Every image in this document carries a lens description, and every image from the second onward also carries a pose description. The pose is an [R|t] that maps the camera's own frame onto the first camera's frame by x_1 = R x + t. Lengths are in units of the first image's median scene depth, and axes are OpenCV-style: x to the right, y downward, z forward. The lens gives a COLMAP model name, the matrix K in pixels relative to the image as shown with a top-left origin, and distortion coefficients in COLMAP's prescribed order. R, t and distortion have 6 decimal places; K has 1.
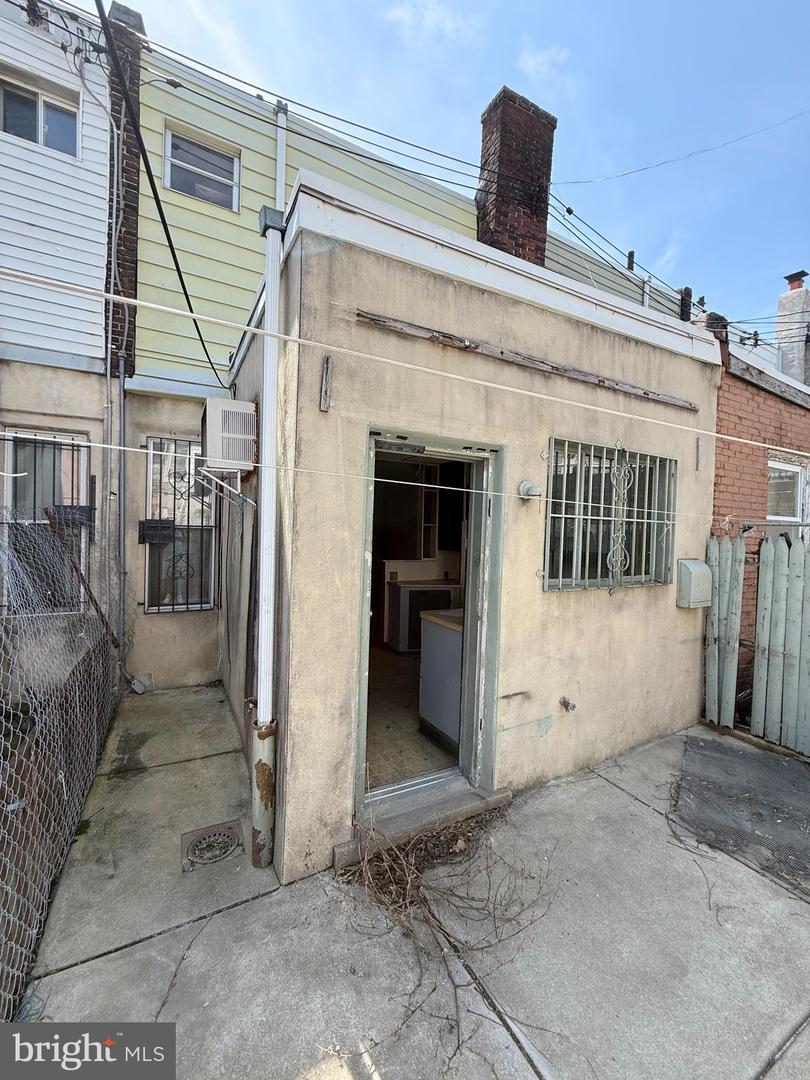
lens RADIAL K [[431.5, 0, 404.3], [0, 431.5, 539.1], [0, 0, 1]] dist [-0.000236, 0.000185]
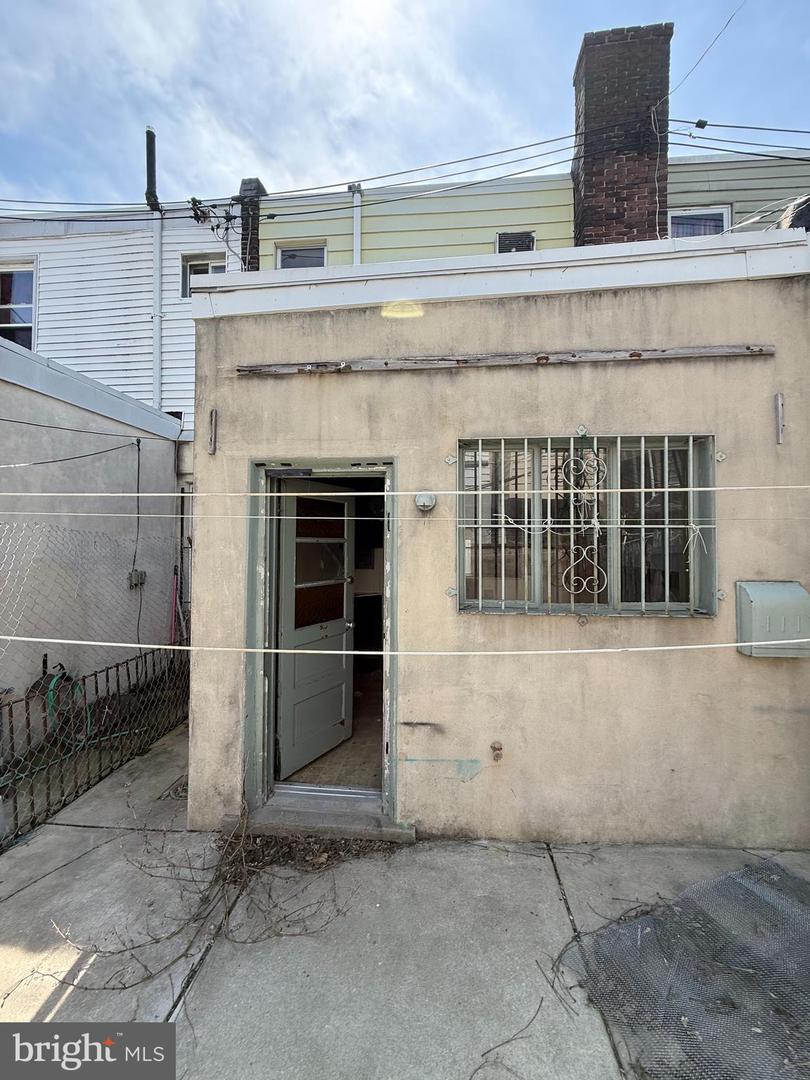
lens RADIAL K [[431.5, 0, 406.7], [0, 431.5, 538.5], [0, 0, 1]] dist [-0.000236, 0.000185]
pose [[0.834758, -0.031928, -0.549690, 0.759928], [0.009114, 0.998982, -0.044183, 0.008280], [0.550541, 0.031872, 0.834200, 0.212359]]
